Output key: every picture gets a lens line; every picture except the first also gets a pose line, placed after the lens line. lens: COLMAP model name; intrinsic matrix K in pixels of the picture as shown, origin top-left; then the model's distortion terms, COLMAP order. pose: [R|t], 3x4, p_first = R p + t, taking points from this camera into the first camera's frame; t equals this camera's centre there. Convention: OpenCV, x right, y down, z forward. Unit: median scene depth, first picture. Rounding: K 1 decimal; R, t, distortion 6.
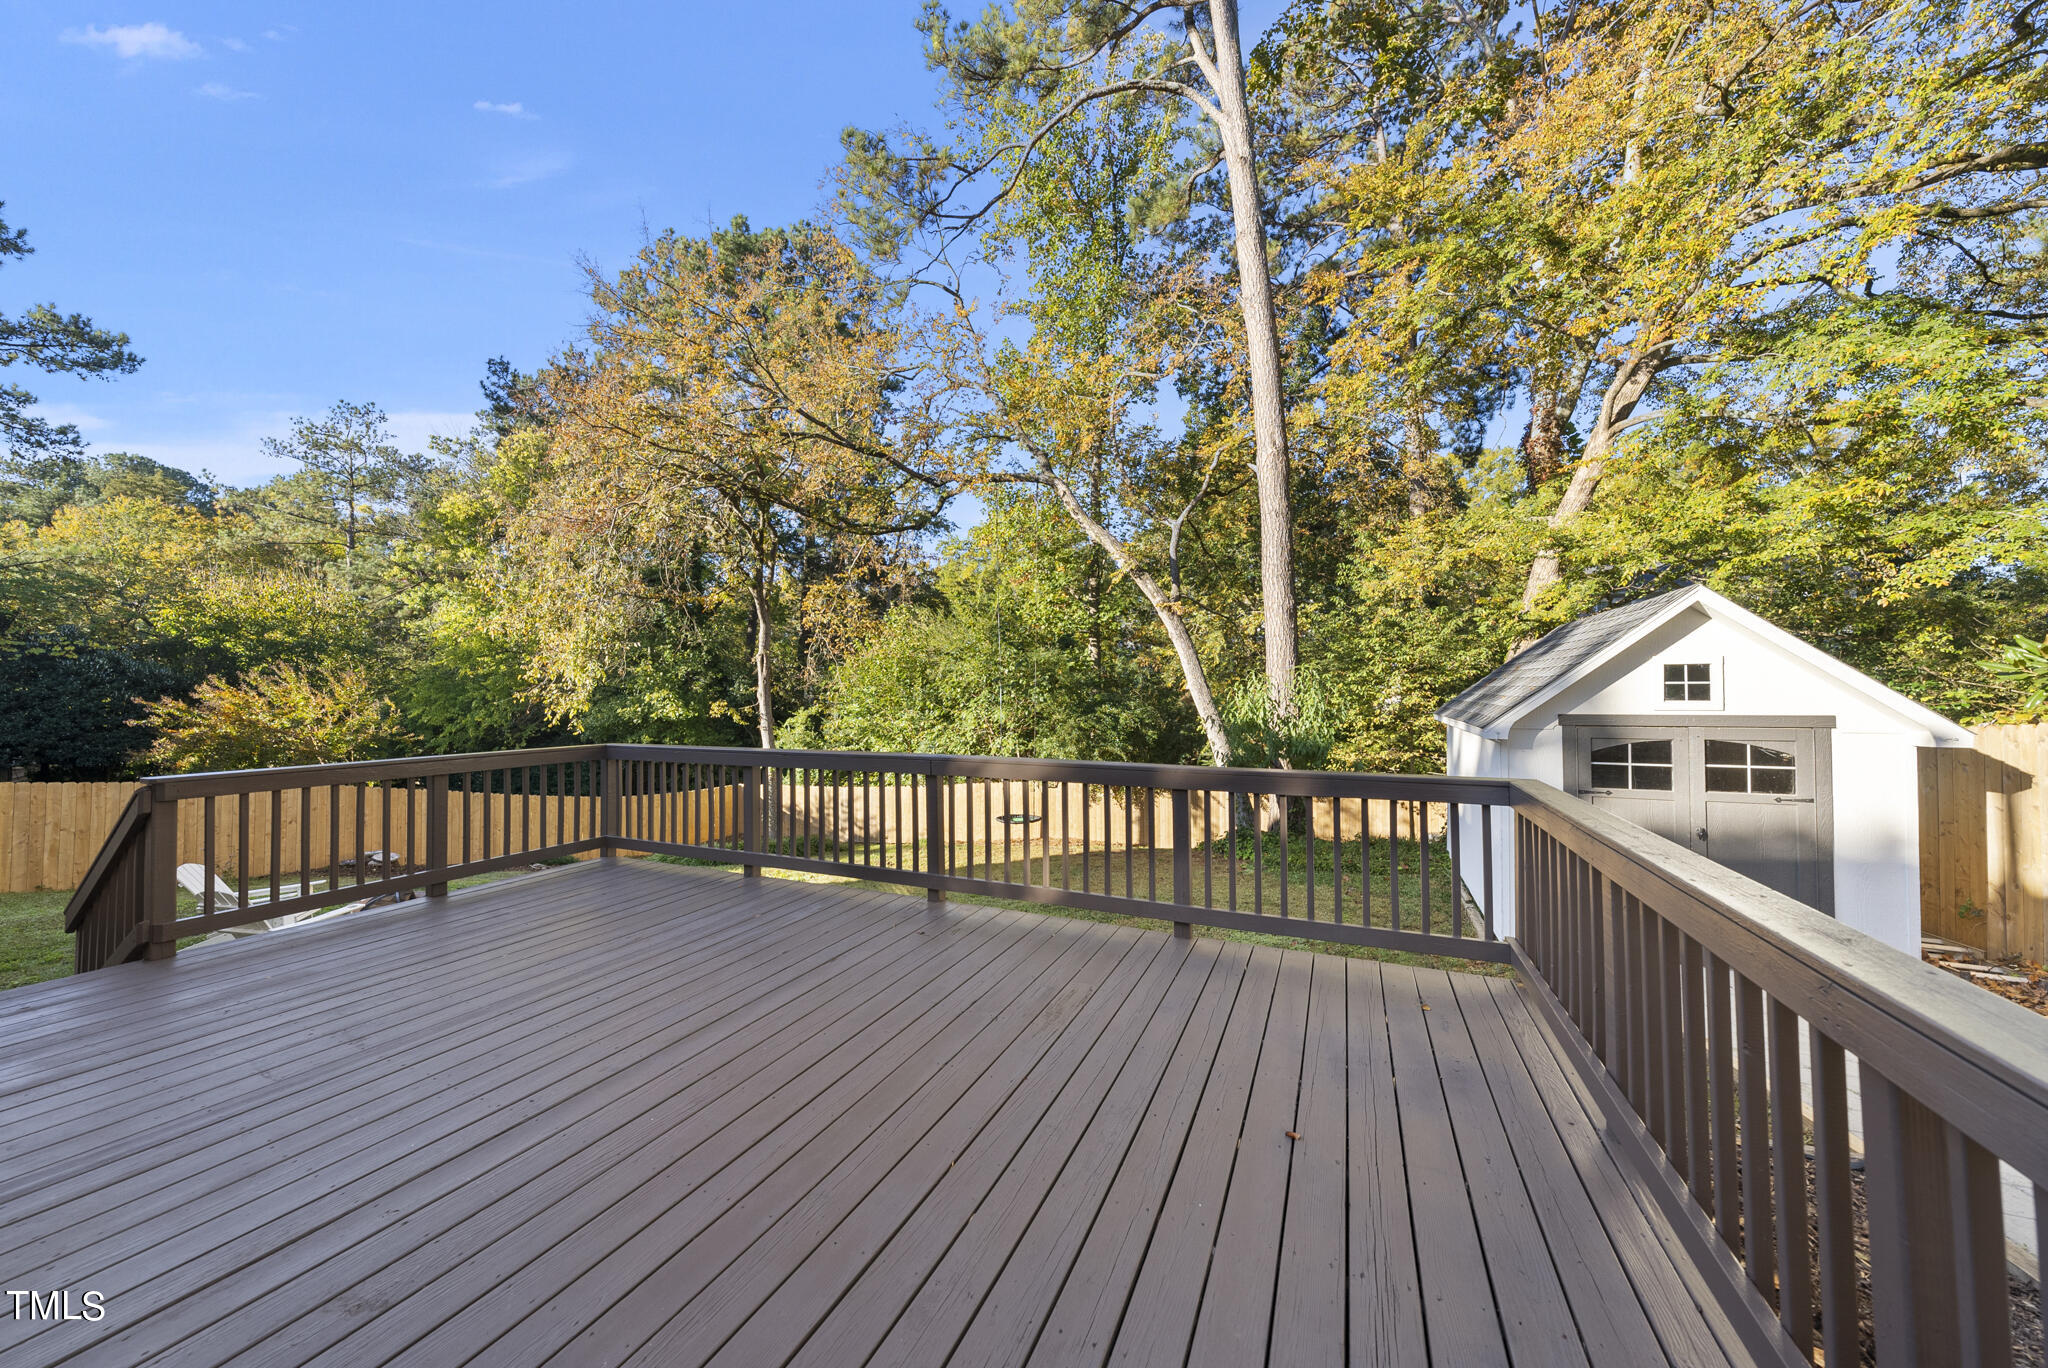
lens RADIAL K [[720.1, 0, 1026.5], [0, 720.1, 685.6], [0, 0, 1]] dist [0.000949, 0.000560]
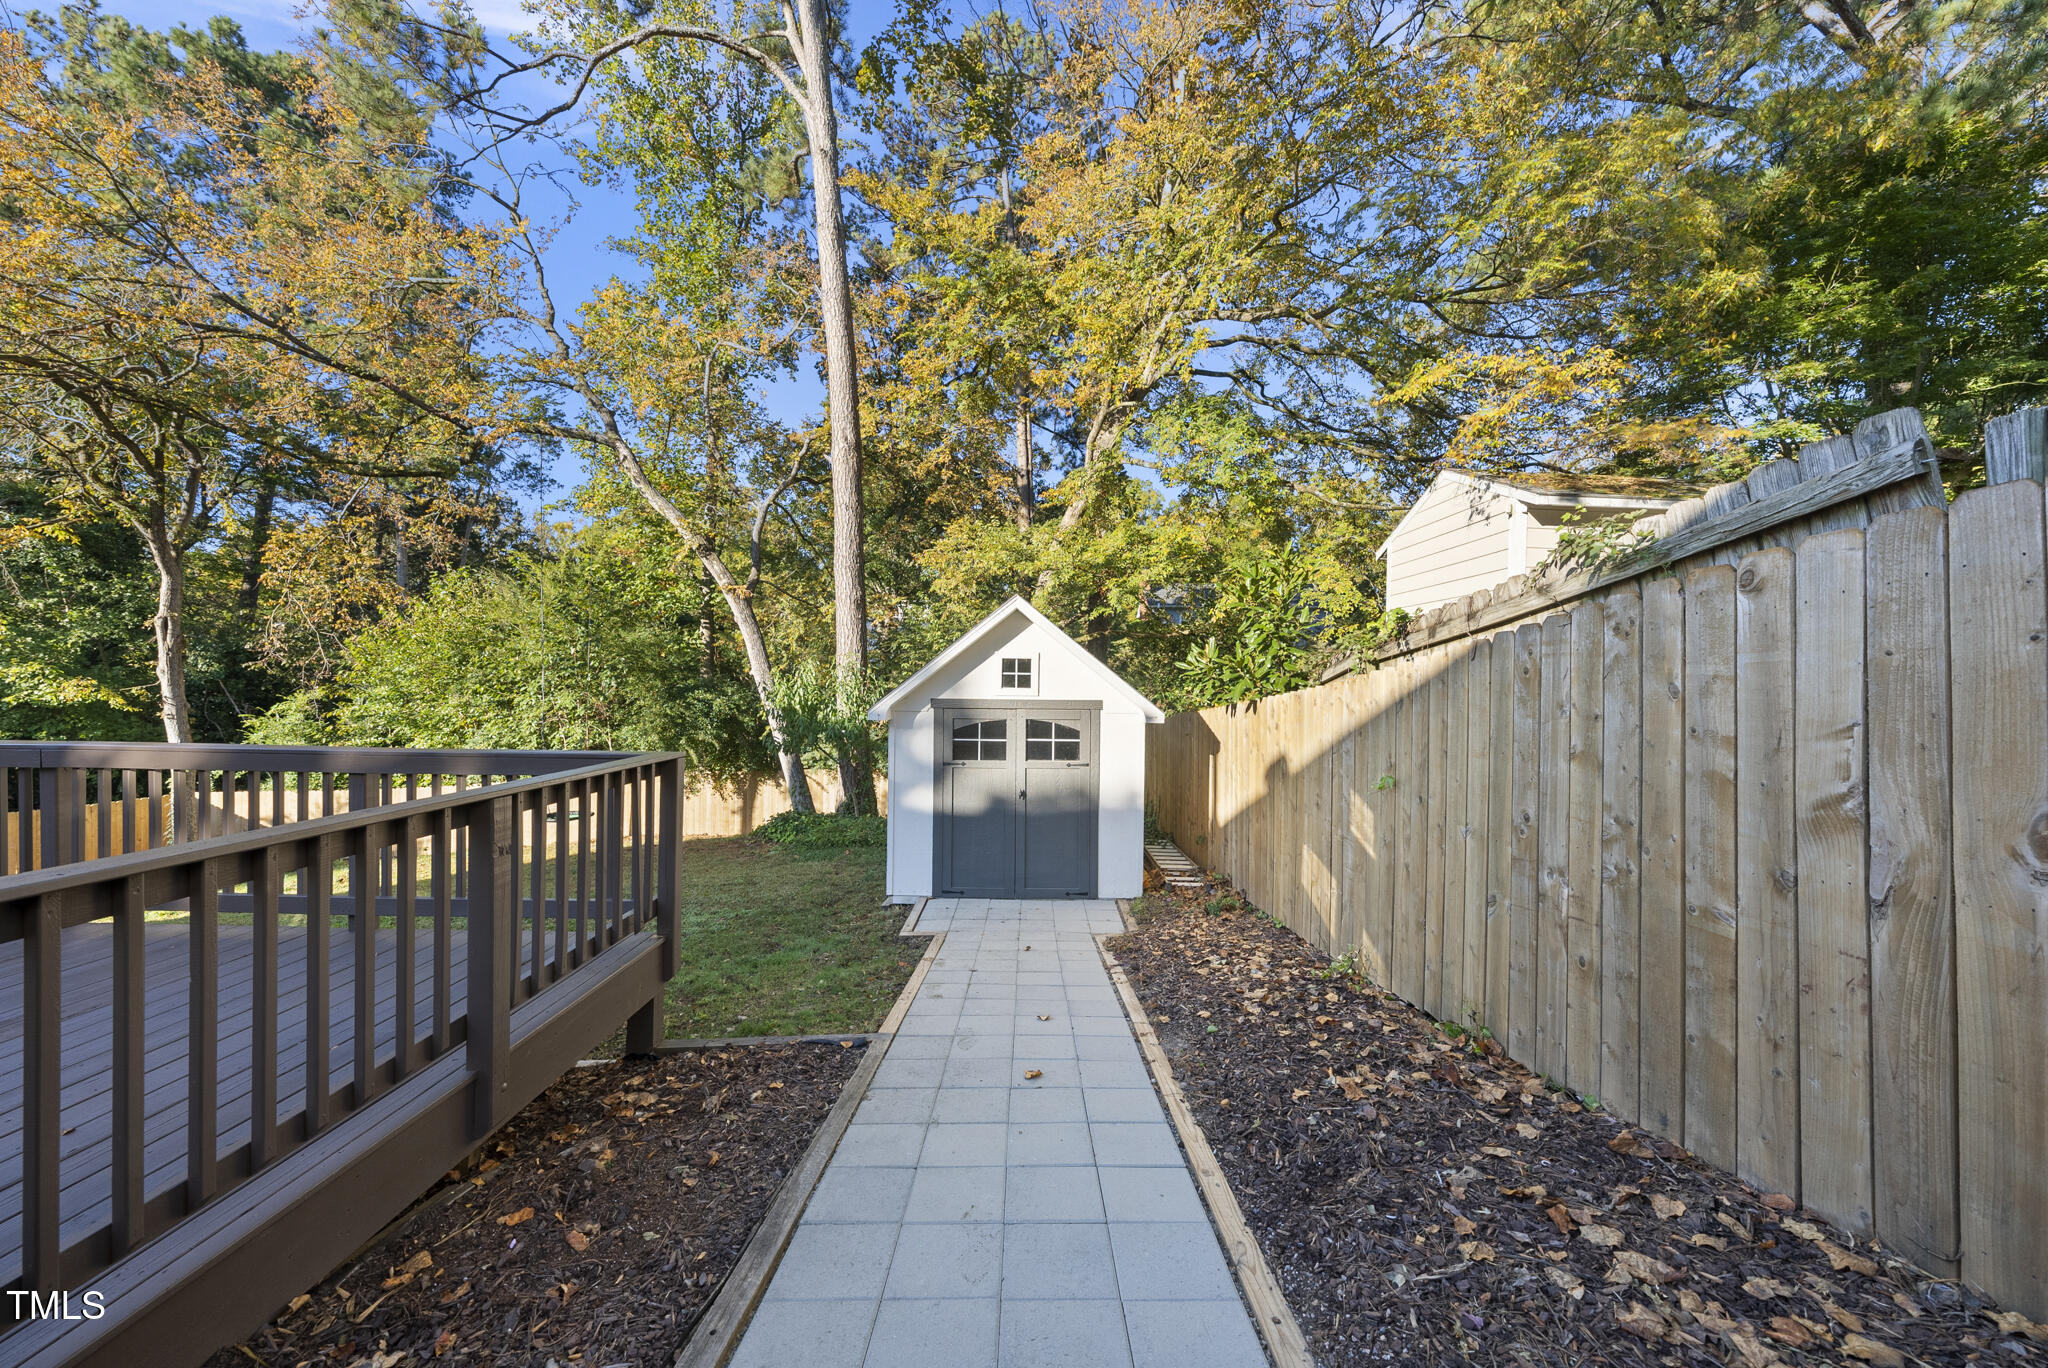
lens RADIAL K [[720.1, 0, 1029.1], [0, 720.1, 682.6], [0, 0, 1]] dist [0.000949, 0.000560]
pose [[0.911369, 0.014775, 0.411324, 0.138272], [-0.019893, 0.999769, 0.008165, 0.000292], [-0.411109, -0.015623, 0.911453, -0.046273]]
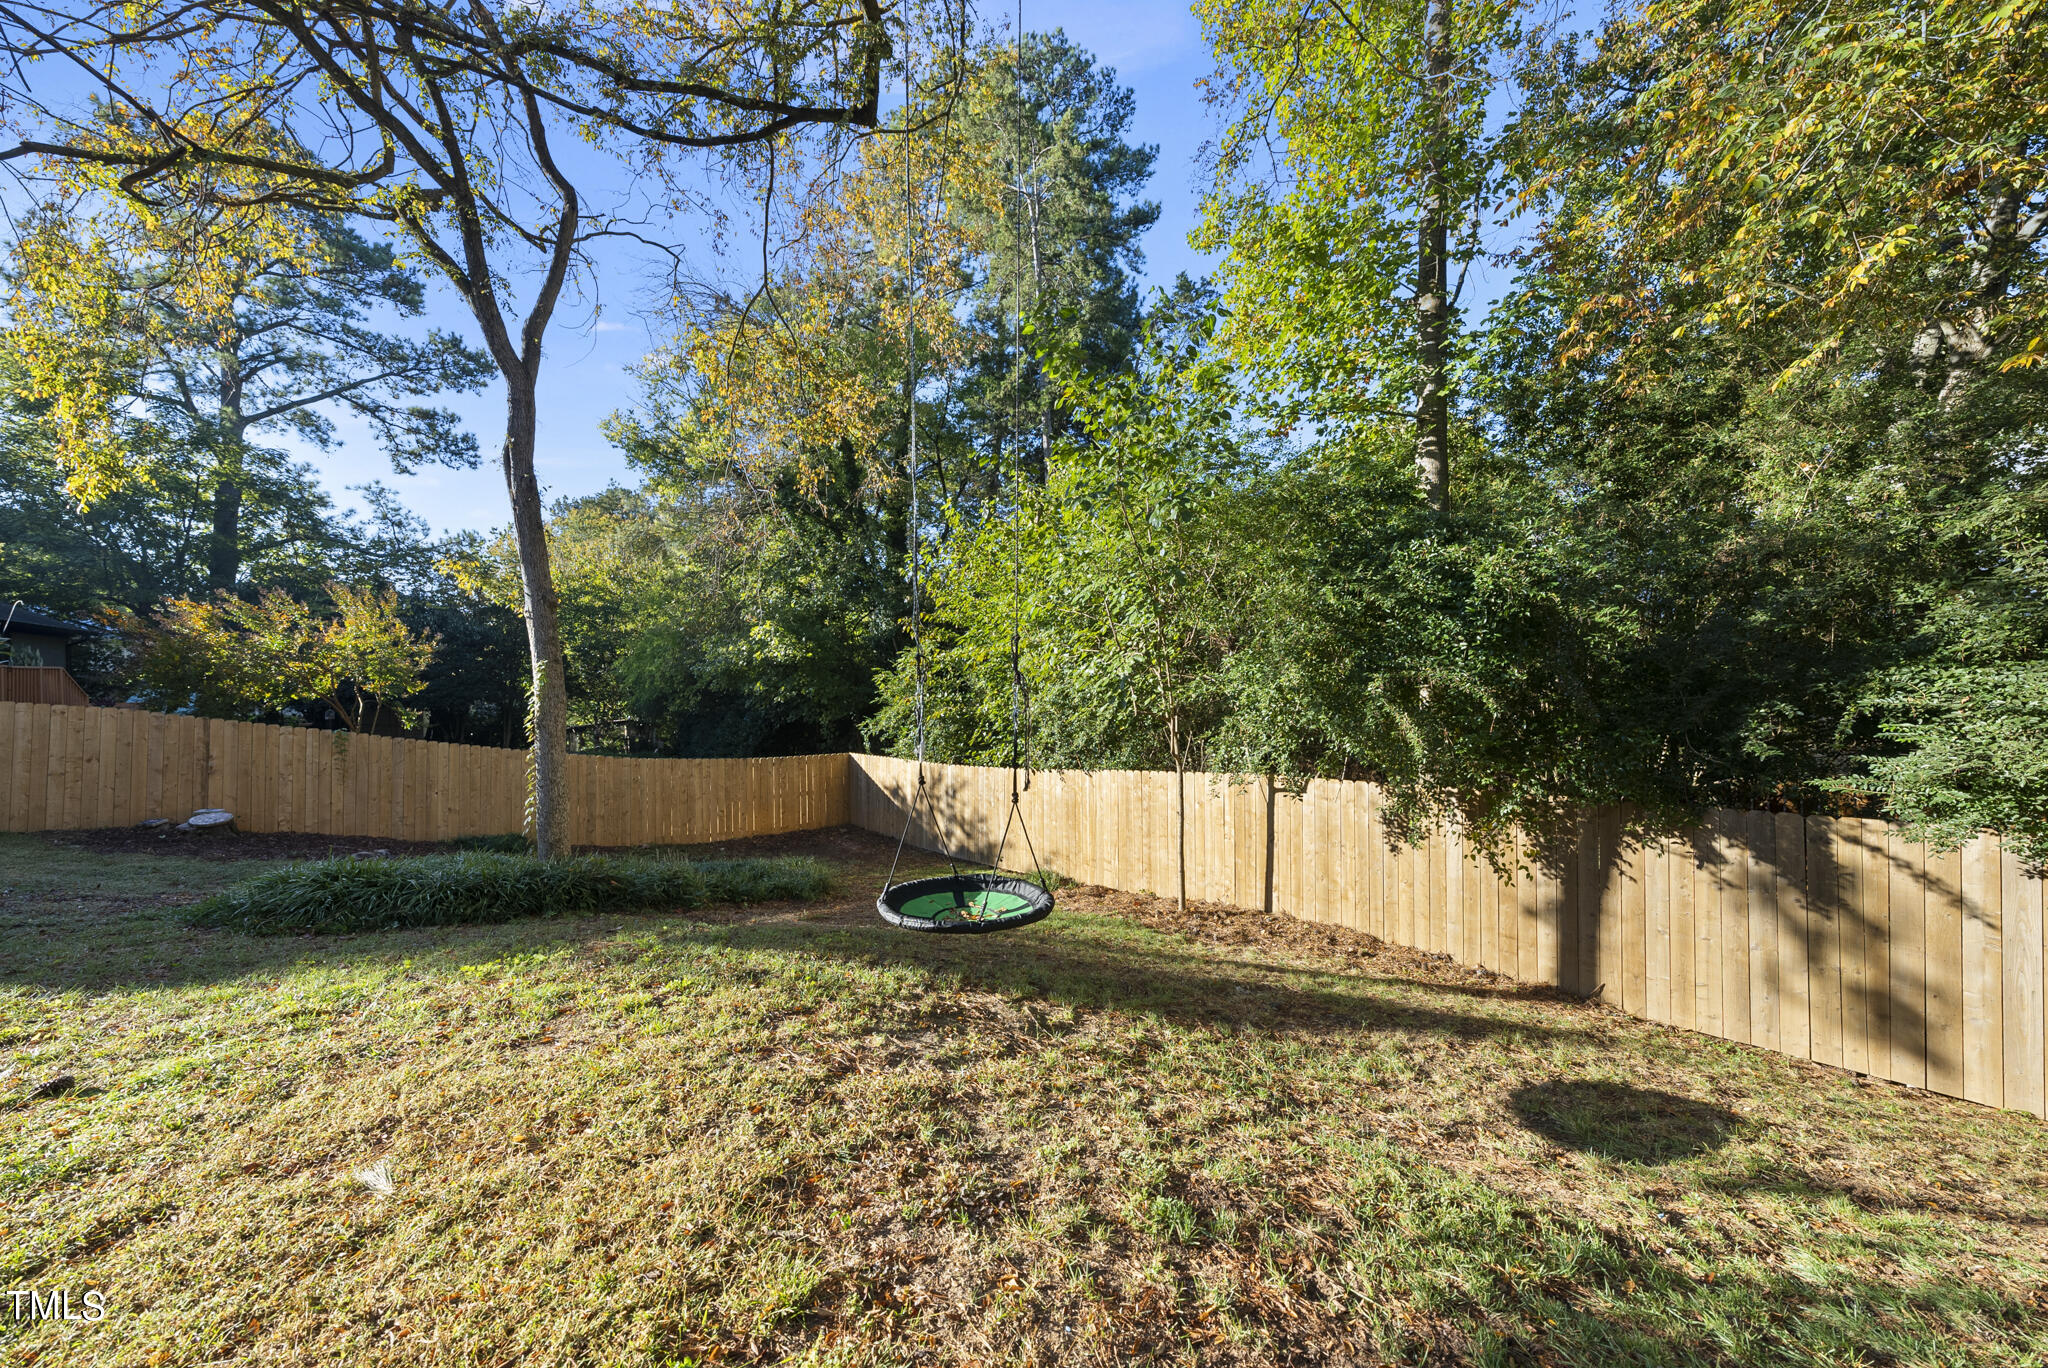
lens RADIAL K [[720.1, 0, 1031.0], [0, 720.1, 692.8], [0, 0, 1]] dist [0.000949, 0.000560]
pose [[0.883382, -0.006149, -0.468613, 0.126122], [0.009099, 0.999950, 0.004031, 0.107435], [0.468565, -0.007824, 0.883394, 0.770177]]
